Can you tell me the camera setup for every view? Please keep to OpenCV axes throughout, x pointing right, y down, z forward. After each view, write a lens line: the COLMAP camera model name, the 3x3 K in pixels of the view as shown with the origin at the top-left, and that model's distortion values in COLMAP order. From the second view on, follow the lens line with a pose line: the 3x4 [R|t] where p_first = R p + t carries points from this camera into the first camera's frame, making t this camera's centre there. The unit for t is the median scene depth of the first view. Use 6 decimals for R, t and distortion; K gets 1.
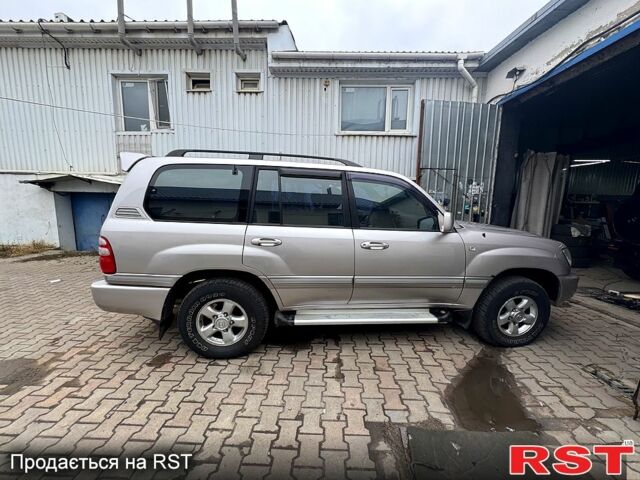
lens RADIAL K [[259.1, 0, 310.4], [0, 259.1, 242.4], [0, 0, 1]] dist [-0.003036, -0.000696]
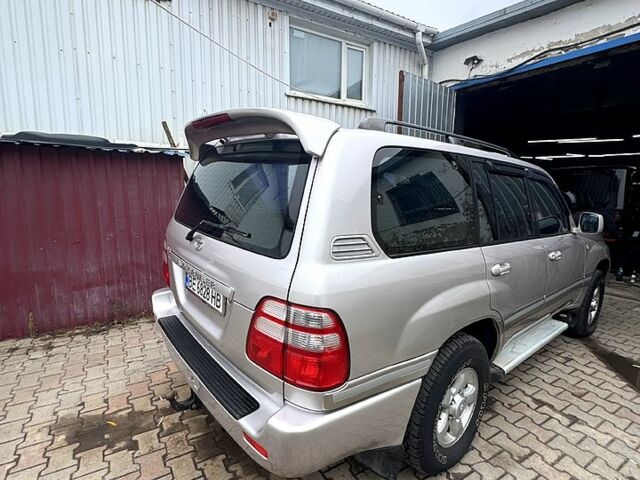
lens RADIAL K [[351.4, 0, 320.0], [0, 351.4, 240.0], [0, 0, 1]] dist [-0.001483, -0.001239]
pose [[0.821612, -0.089150, 0.563033, -0.511265], [0.083590, 0.995860, 0.035703, -0.071716], [-0.563885, 0.017730, 0.825663, 0.234980]]
